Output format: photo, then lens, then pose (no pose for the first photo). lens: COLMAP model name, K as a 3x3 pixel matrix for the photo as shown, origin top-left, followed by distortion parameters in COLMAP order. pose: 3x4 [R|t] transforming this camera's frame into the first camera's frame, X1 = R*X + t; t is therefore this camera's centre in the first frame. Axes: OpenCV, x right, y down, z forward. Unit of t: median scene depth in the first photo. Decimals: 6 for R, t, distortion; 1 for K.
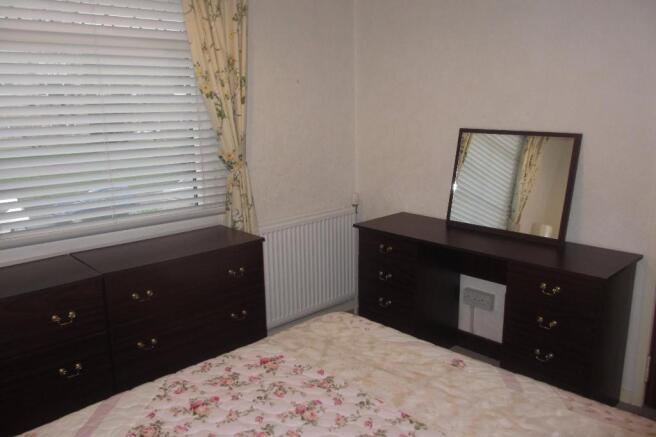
lens RADIAL K [[541.7, 0, 328.0], [0, 541.7, 218.5], [0, 0, 1]] dist [-0.004980, -0.005025]
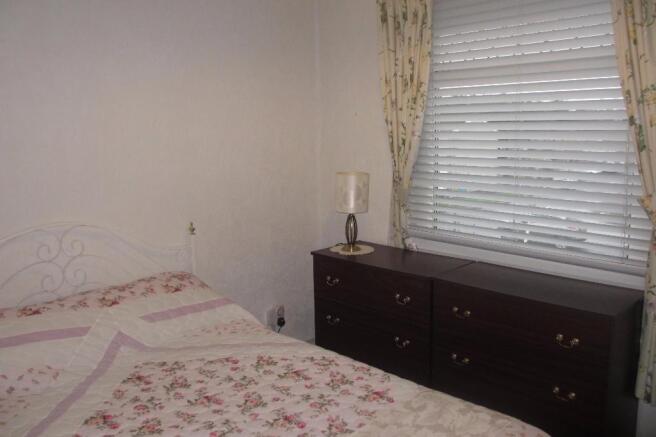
lens RADIAL K [[541.7, 0, 328.0], [0, 541.7, 218.5], [0, 0, 1]] dist [-0.004980, -0.005025]
pose [[0.044082, 0.167641, -0.984862, 0.802005], [-0.214581, 0.964400, 0.154554, -0.173000], [0.975711, 0.204520, 0.078485, 0.792280]]
